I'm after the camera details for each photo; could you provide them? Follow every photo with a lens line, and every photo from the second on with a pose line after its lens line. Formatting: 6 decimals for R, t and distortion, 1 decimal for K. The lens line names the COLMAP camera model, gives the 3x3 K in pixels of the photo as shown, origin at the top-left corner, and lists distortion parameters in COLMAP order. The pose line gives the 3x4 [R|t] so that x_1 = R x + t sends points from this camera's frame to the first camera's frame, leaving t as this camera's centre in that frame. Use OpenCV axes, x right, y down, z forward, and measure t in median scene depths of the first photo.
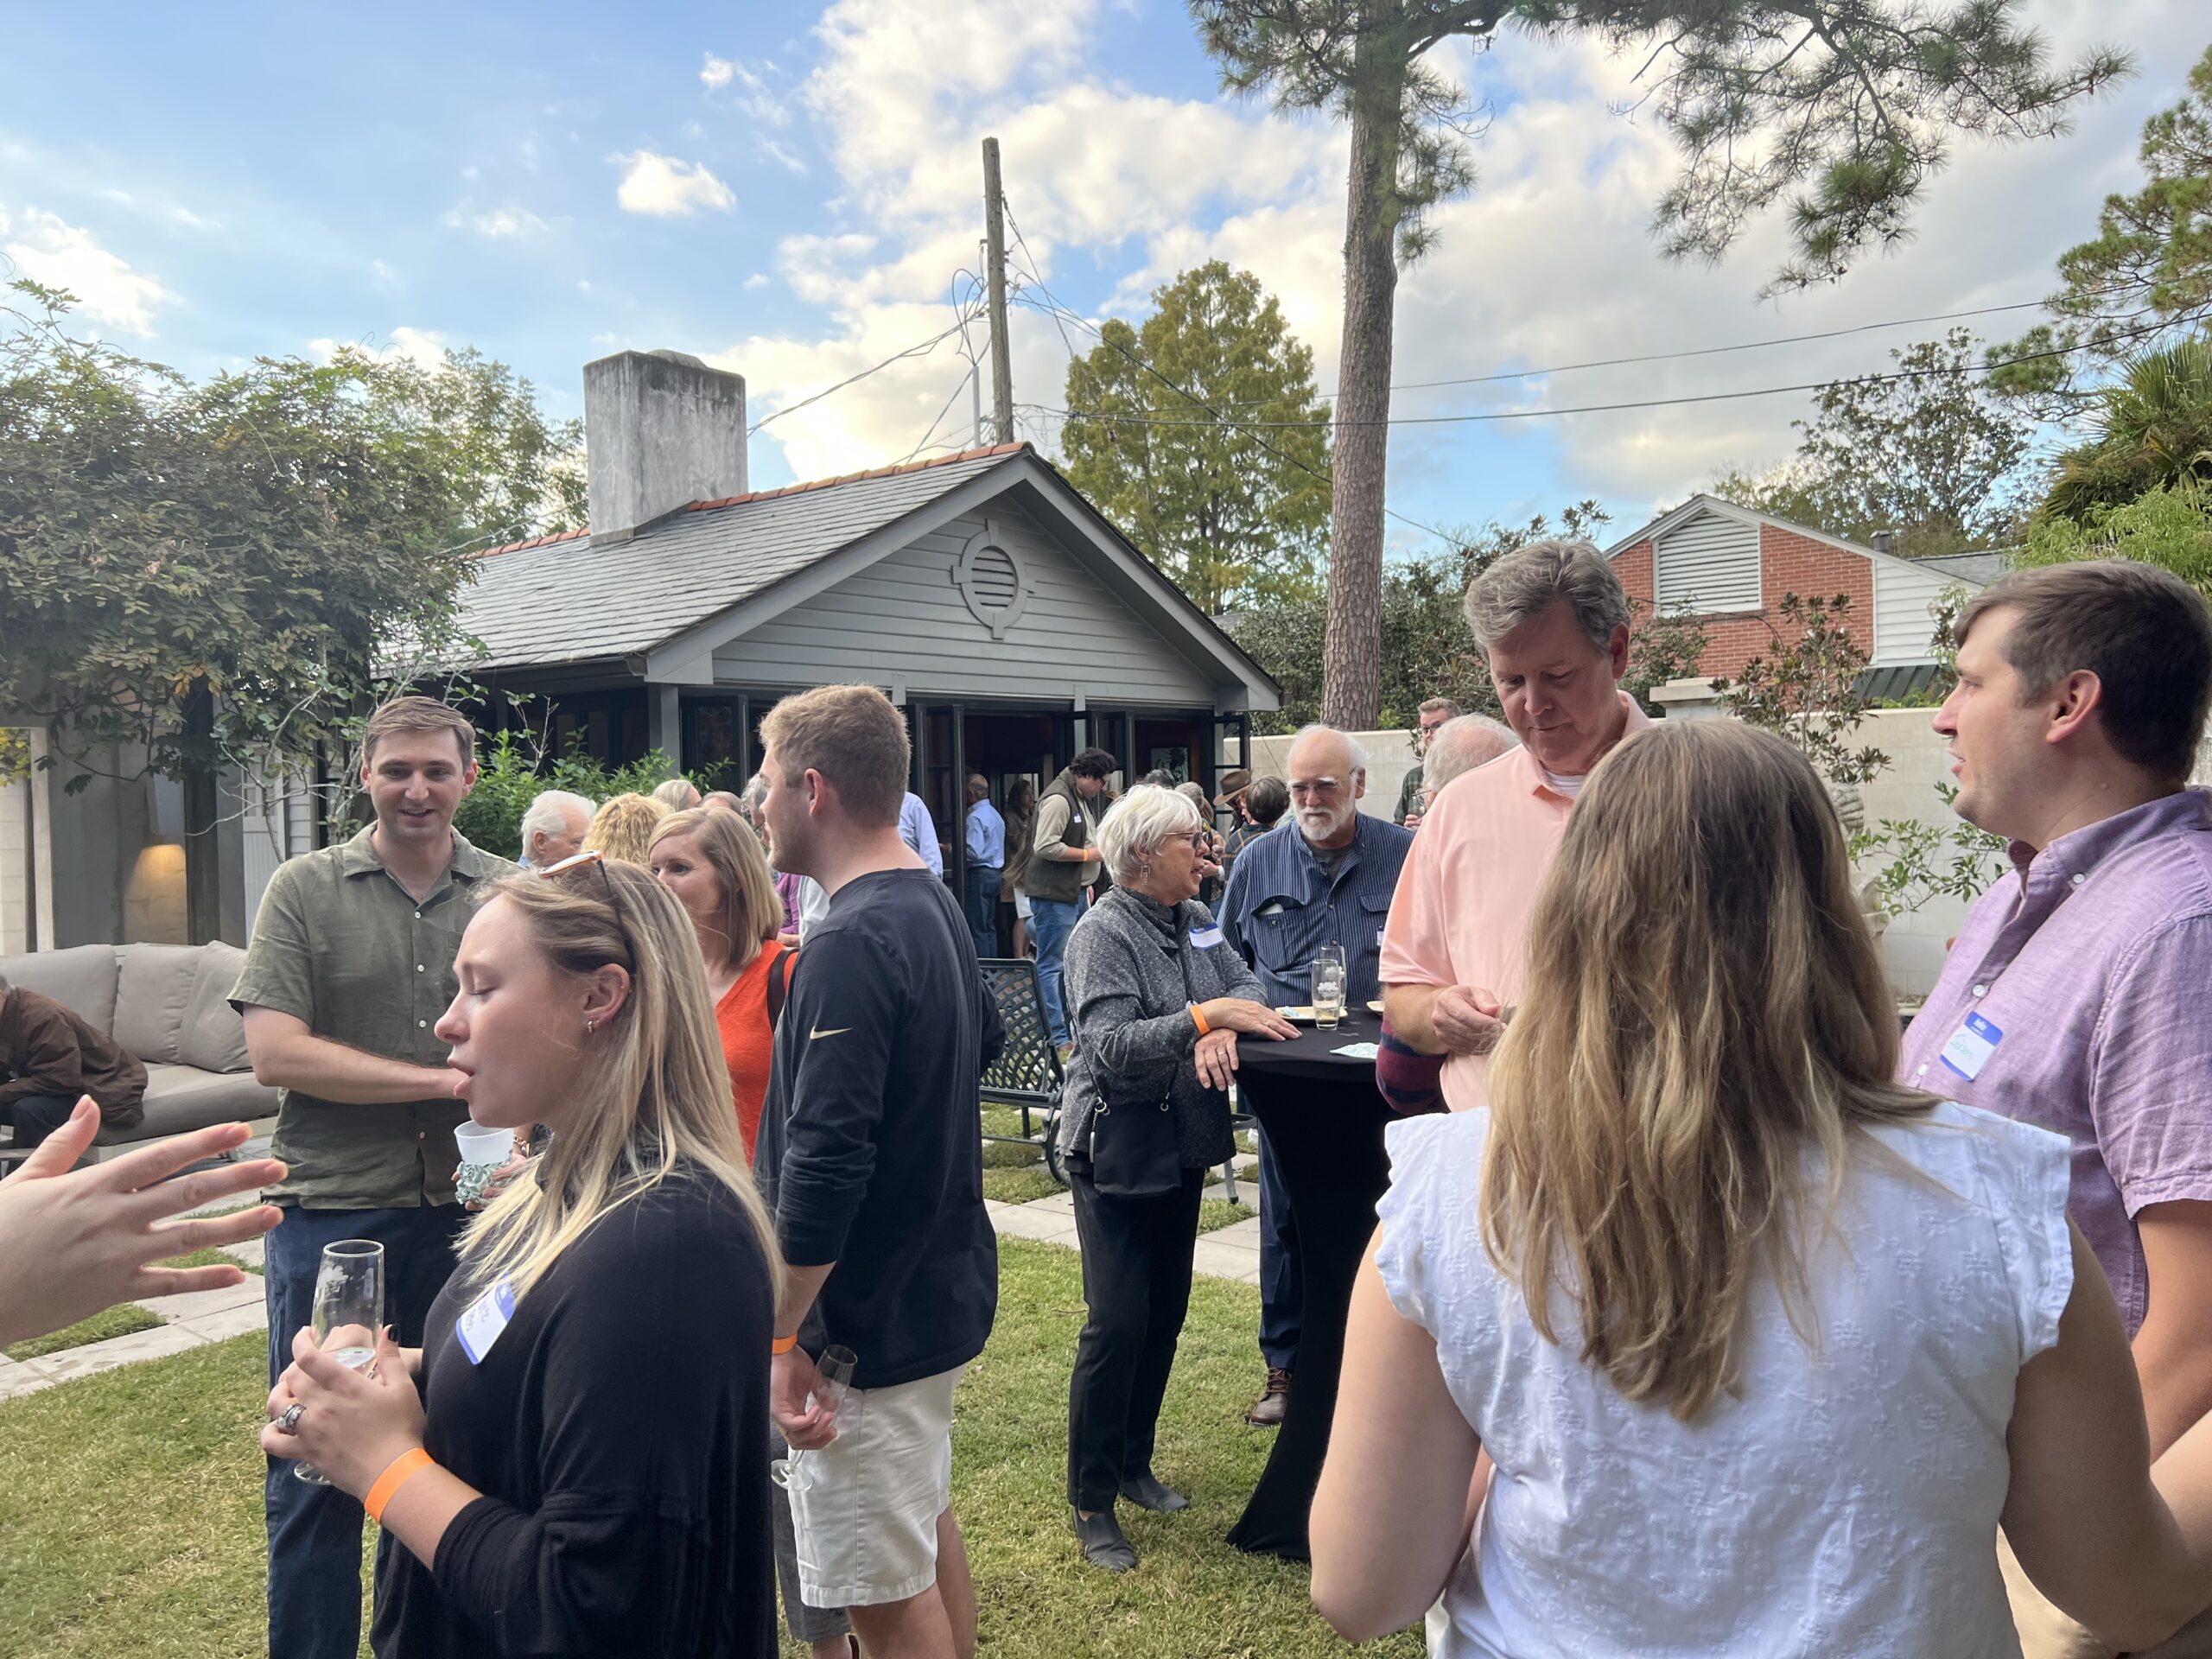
lens RADIAL K [[1658.2, 0, 1100.5], [0, 1658.2, 836.1], [0, 0, 1]] dist [0.025028, -0.051671]
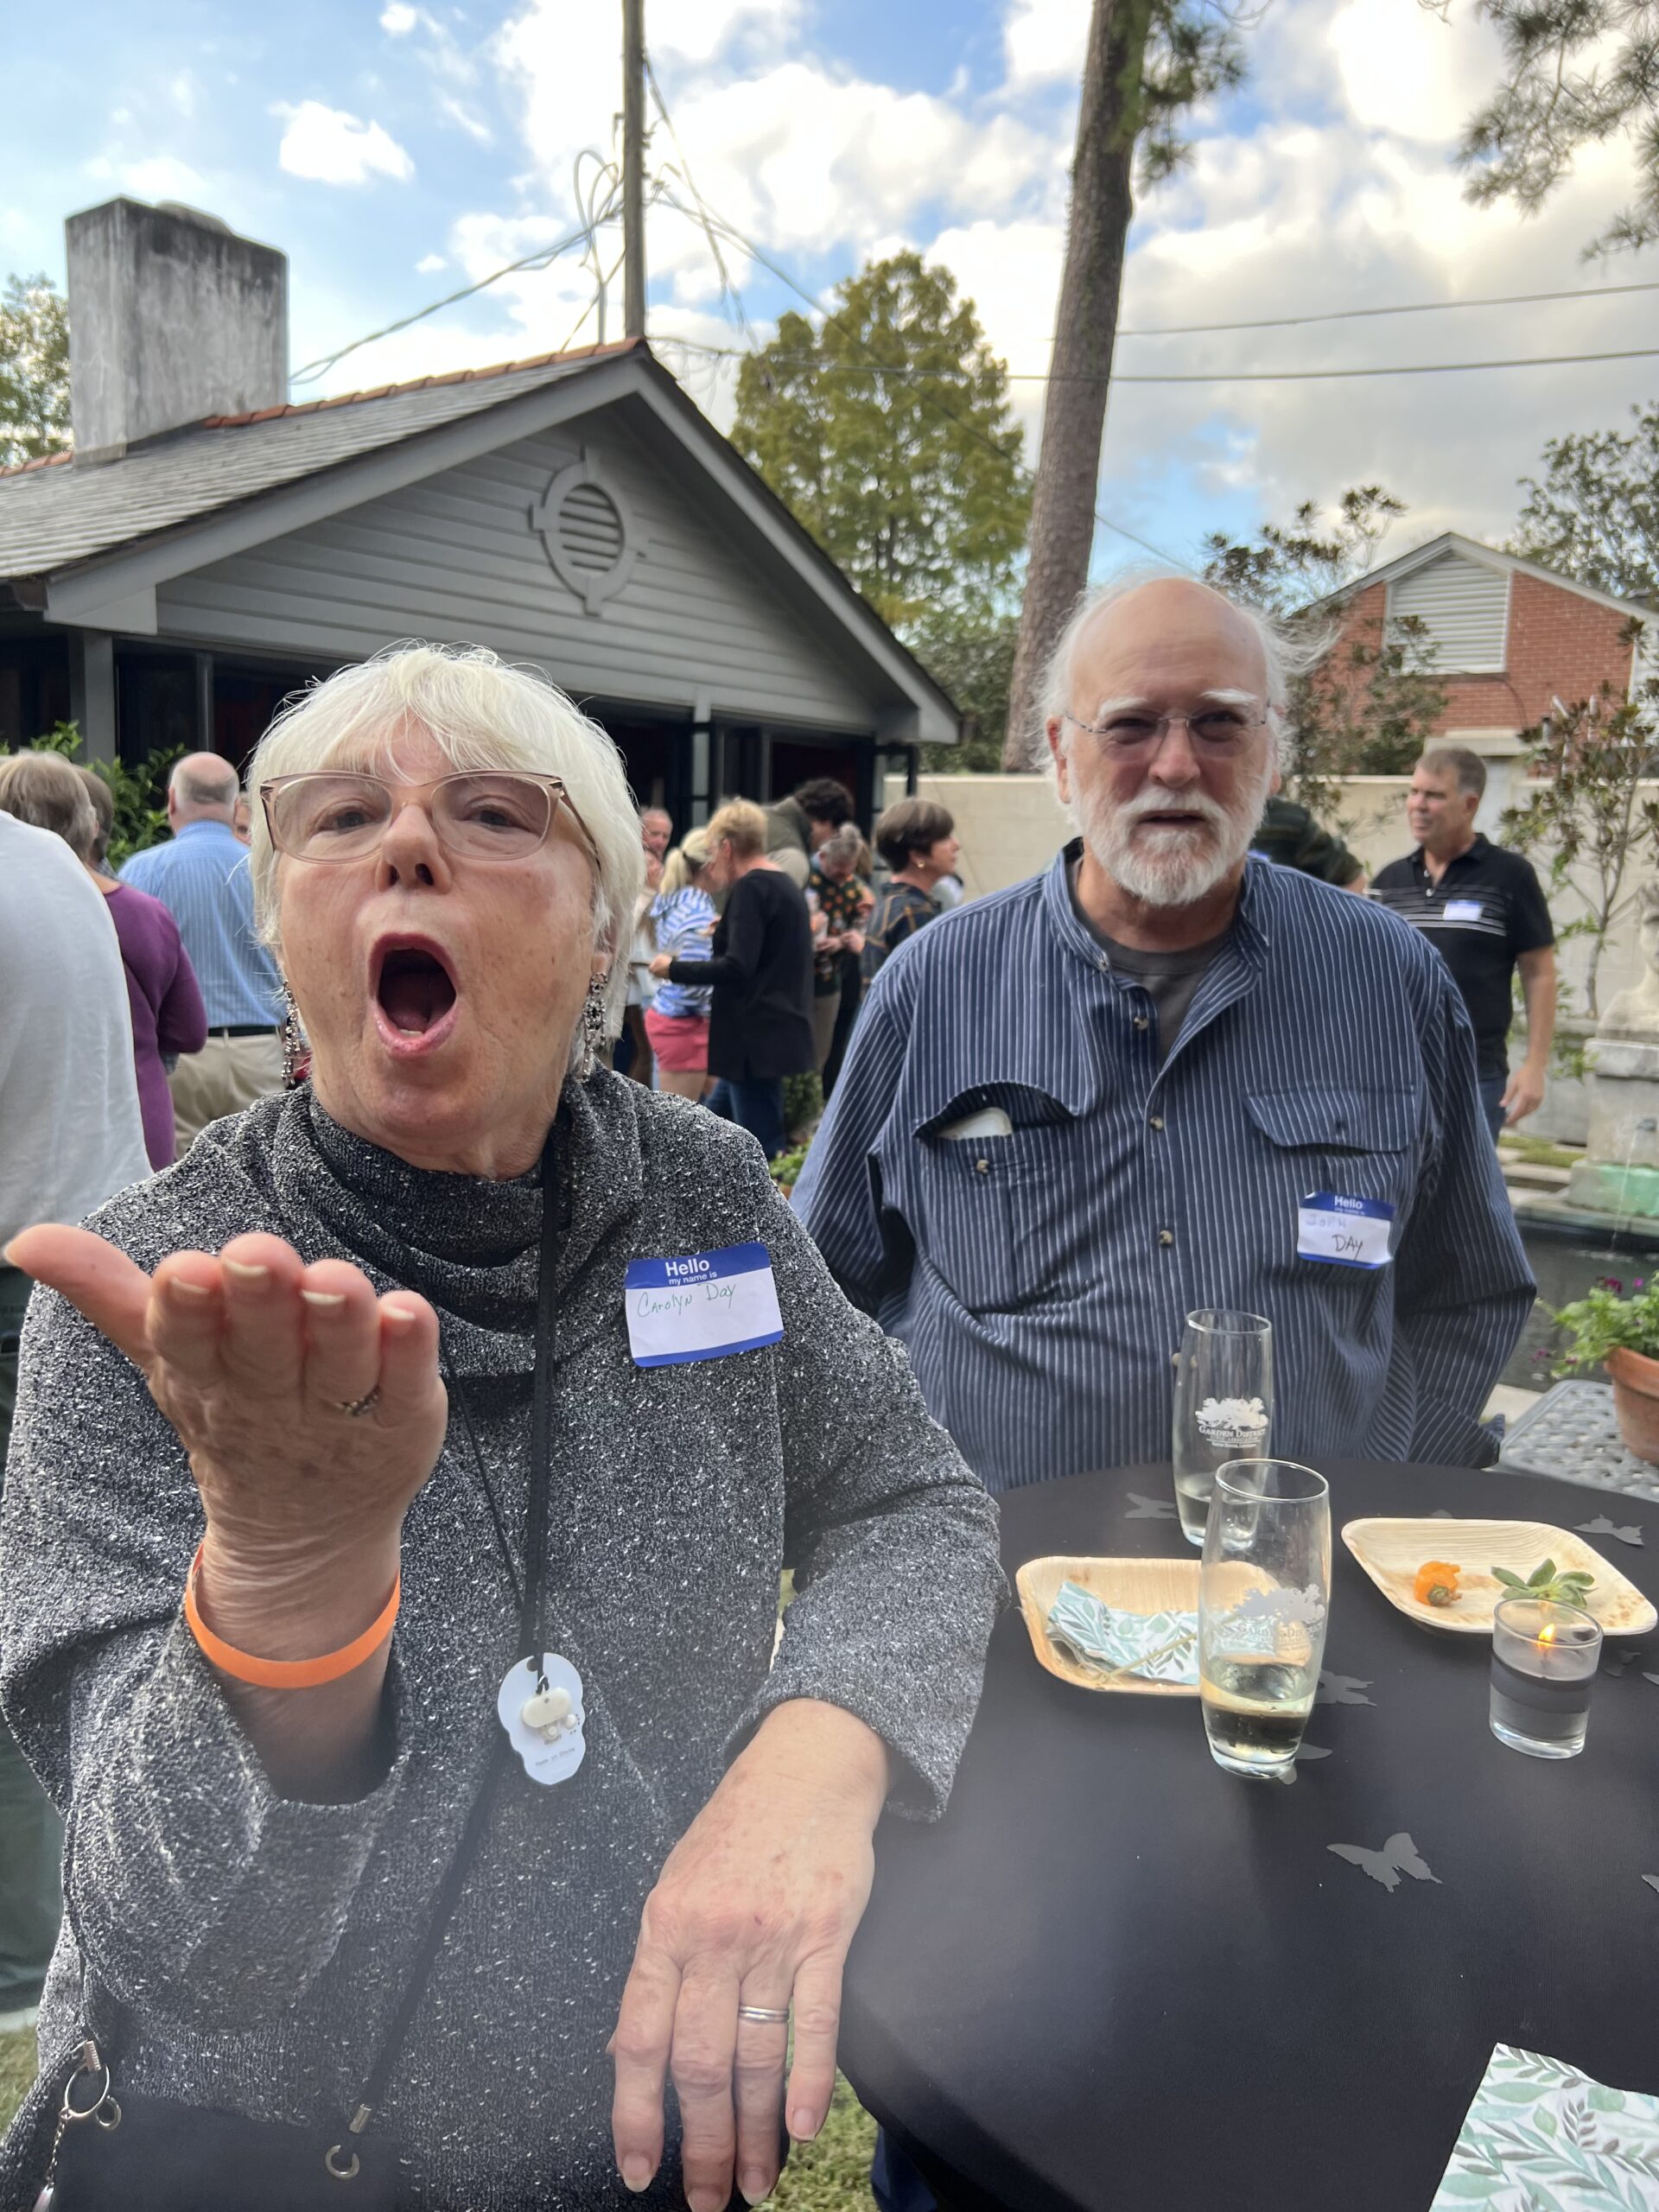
lens RADIAL K [[1658.2, 0, 845.7], [0, 1658.2, 1112.8], [0, 0, 1]] dist [0.025028, -0.051671]
pose [[0.997038, 0.048166, 0.059968, 0.012727], [-0.055647, 0.989940, 0.130085, -0.000098], [-0.053099, -0.133036, 0.989688, 0.161272]]
